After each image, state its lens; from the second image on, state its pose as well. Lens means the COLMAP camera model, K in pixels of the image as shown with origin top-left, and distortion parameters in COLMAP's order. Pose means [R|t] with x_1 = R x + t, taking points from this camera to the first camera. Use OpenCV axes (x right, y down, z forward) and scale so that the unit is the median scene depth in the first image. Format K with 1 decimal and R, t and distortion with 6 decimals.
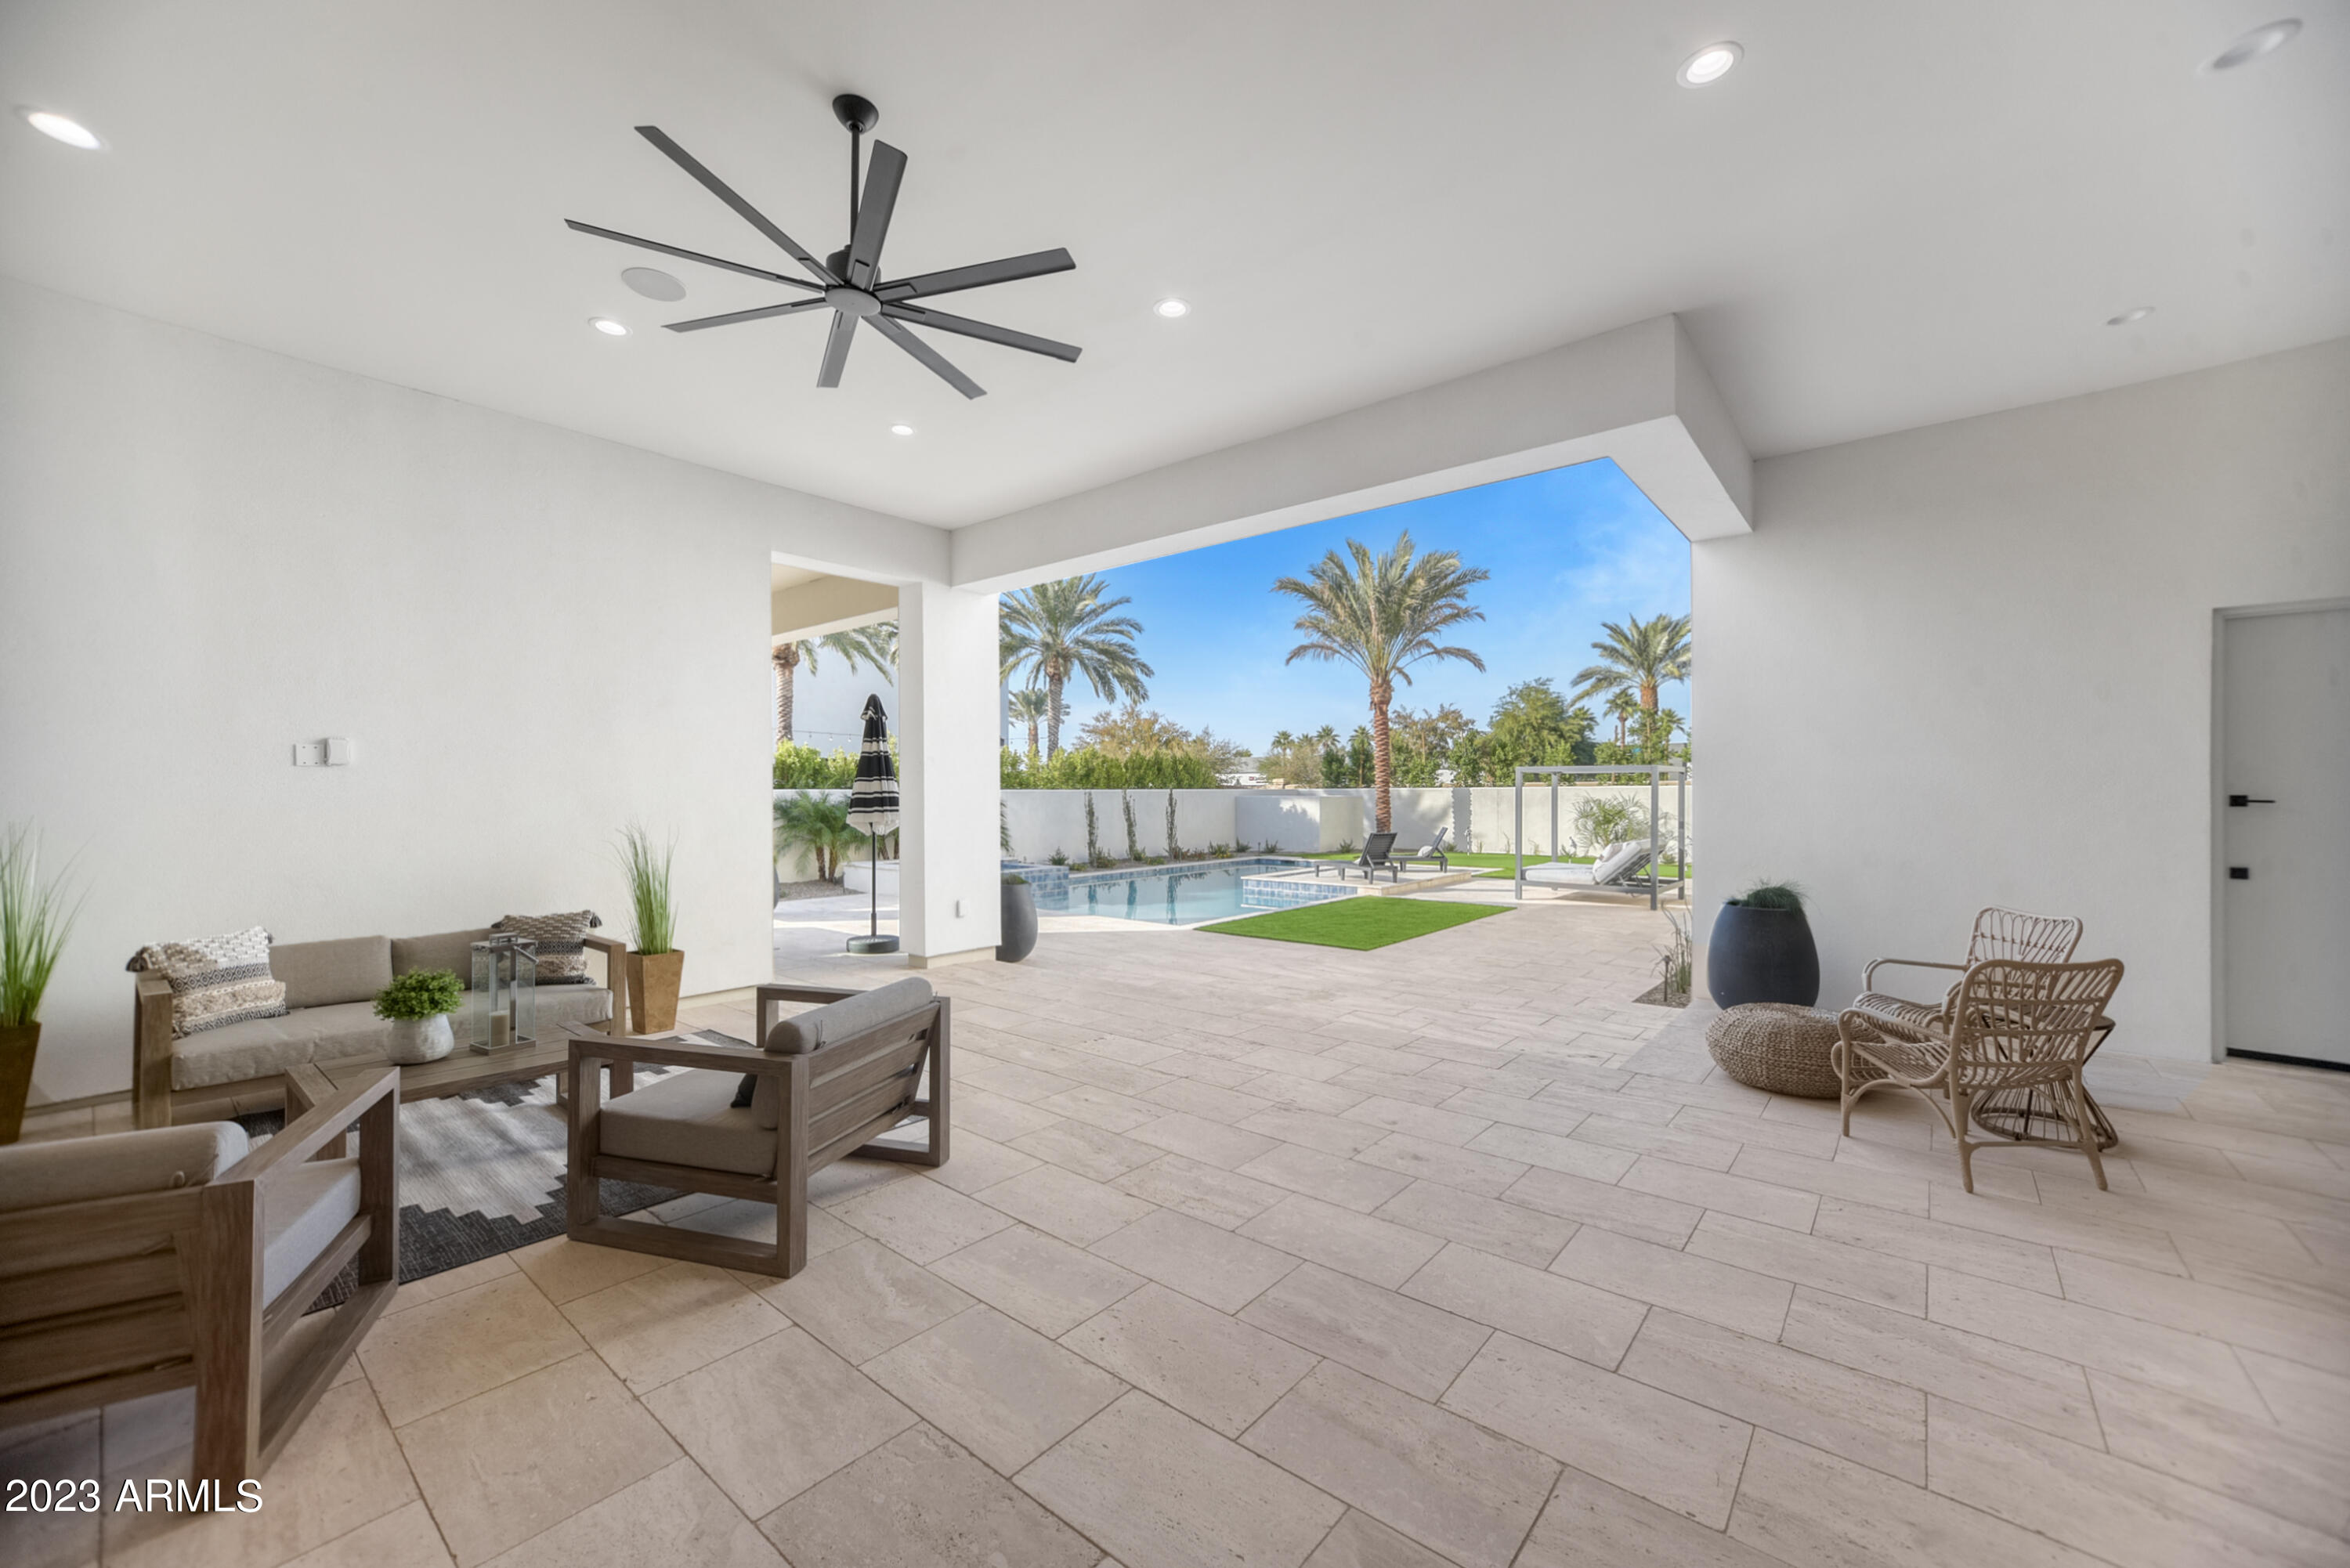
lens RADIAL K [[893.7, 0, 1181.1], [0, 893.7, 789.9], [0, 0, 1]] dist [0.002471, 0.000274]
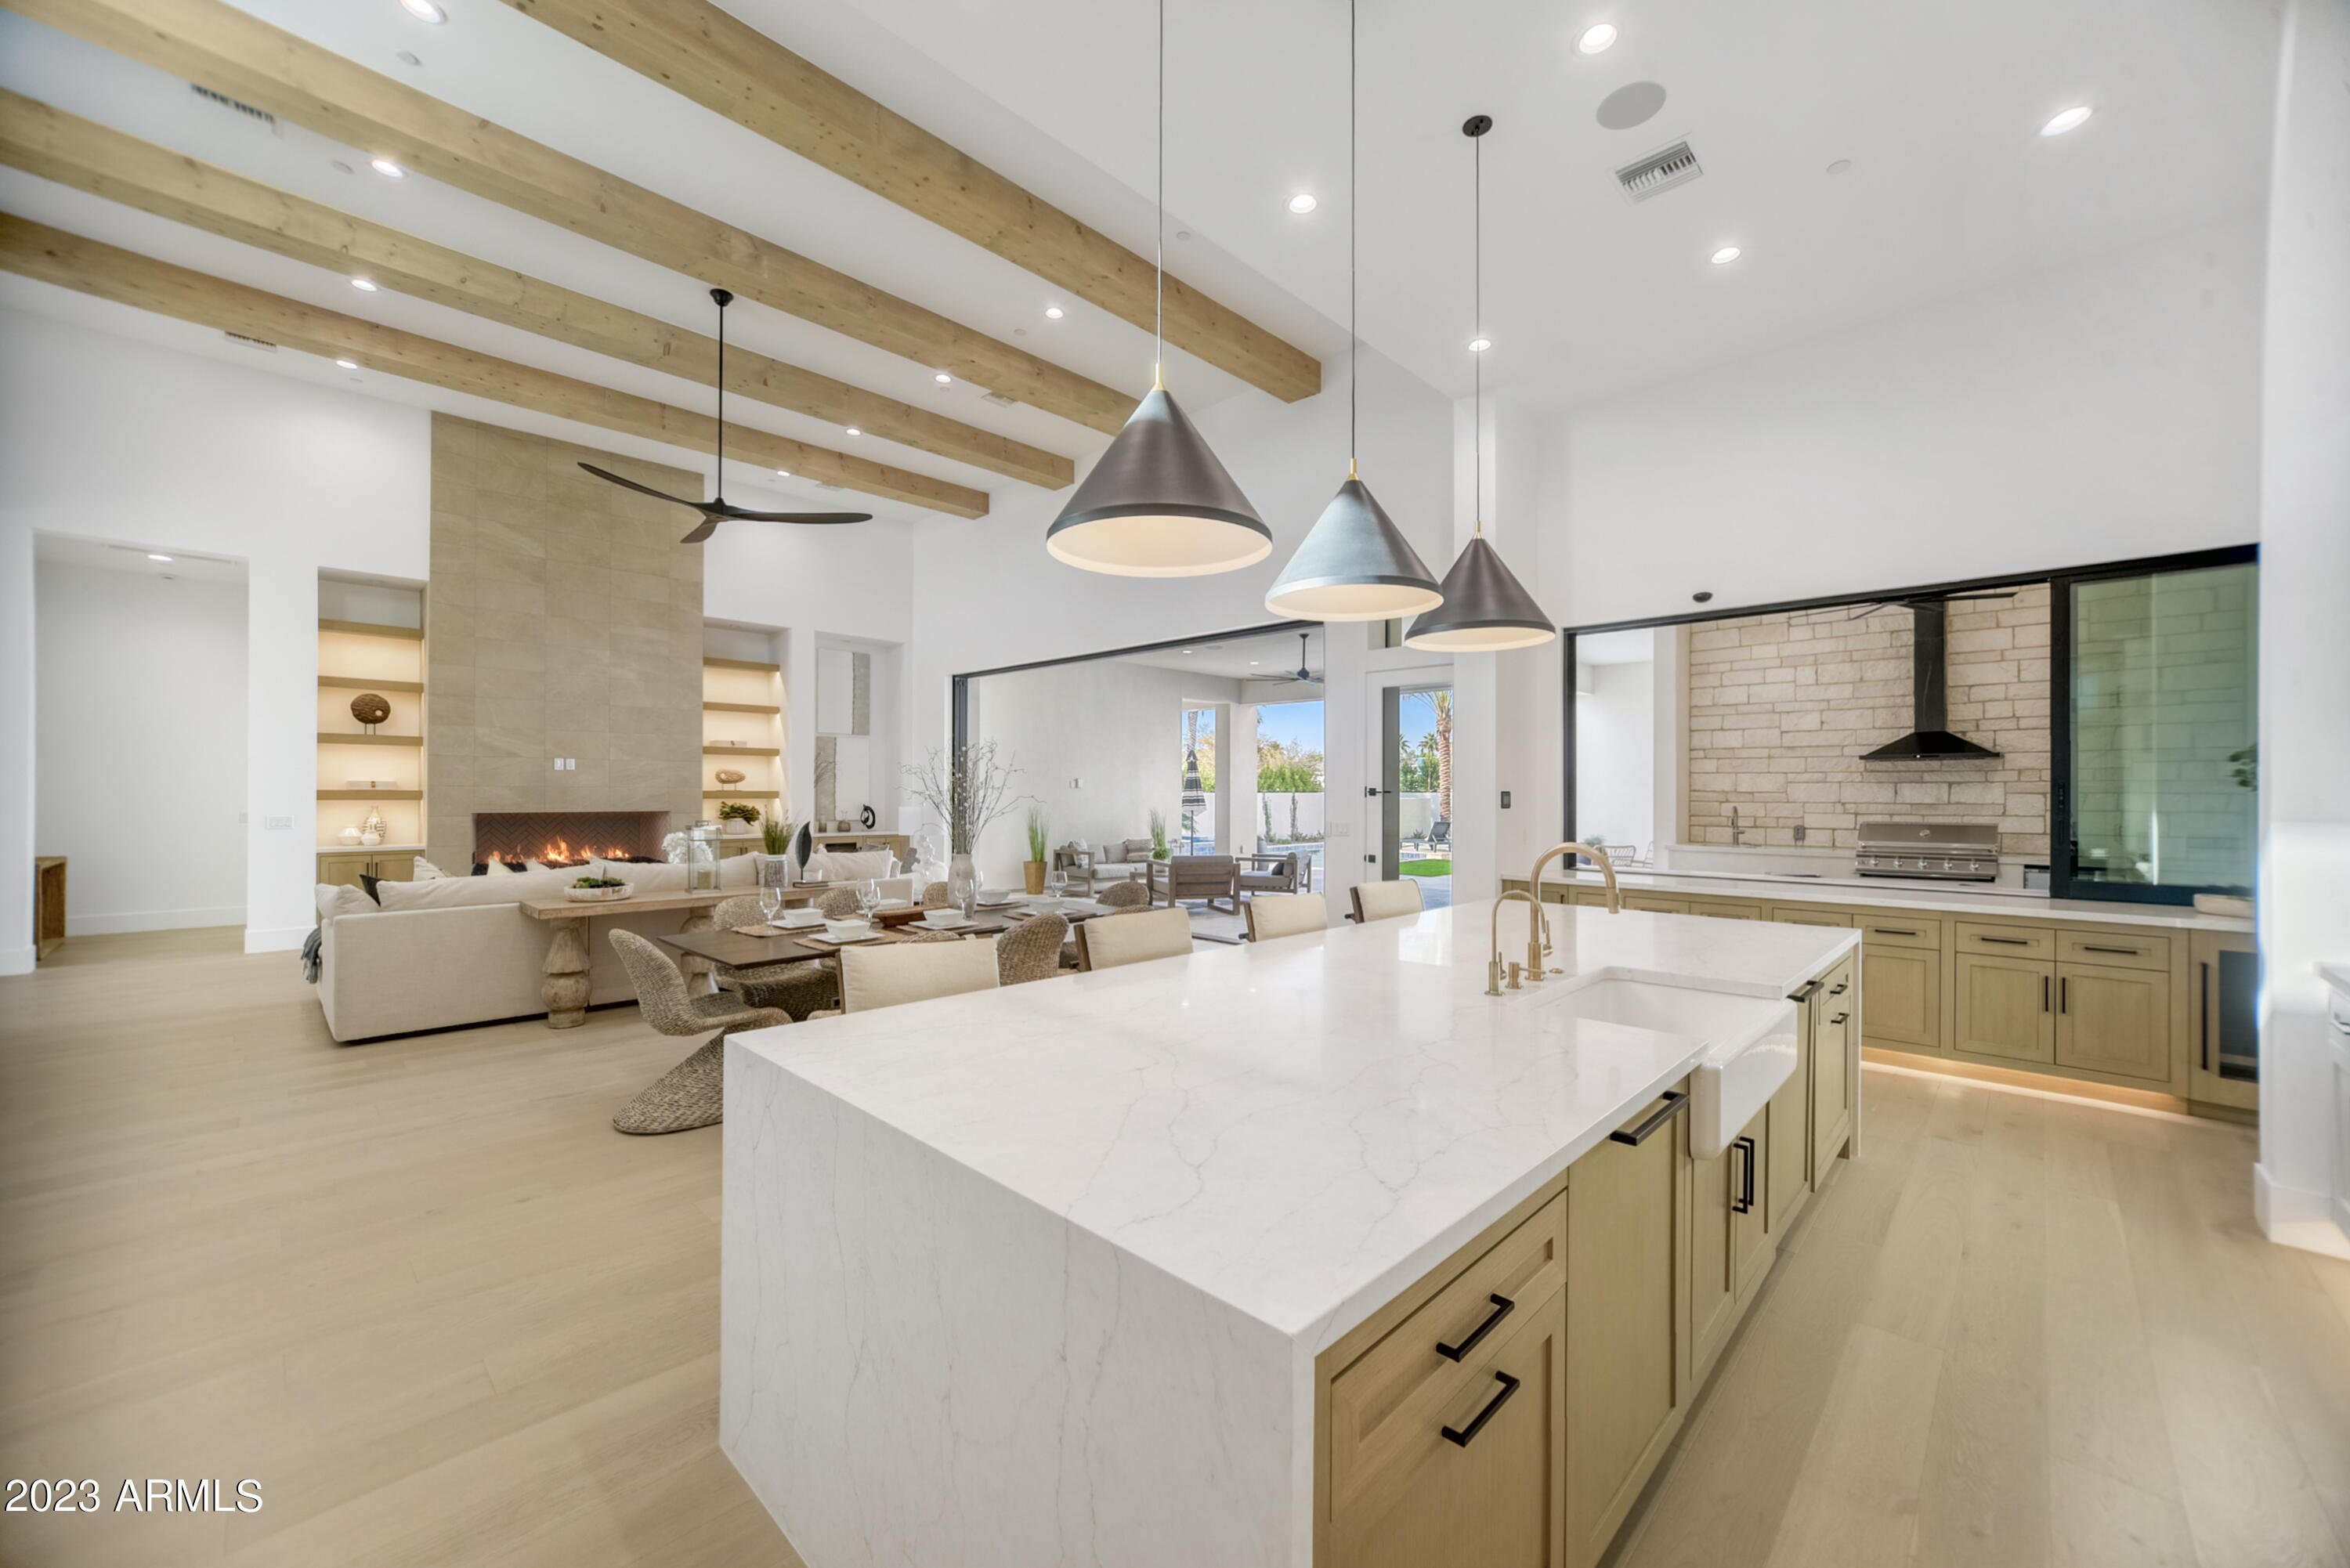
lens RADIAL K [[893.7, 0, 1168.4], [0, 893.7, 789.0], [0, 0, 1]] dist [0.002471, 0.000274]
pose [[0.996233, 0.001751, -0.086701, -0.090771], [-0.001897, 0.999997, -0.001602, -0.004534], [0.086698, 0.001760, 0.996233, -0.465873]]
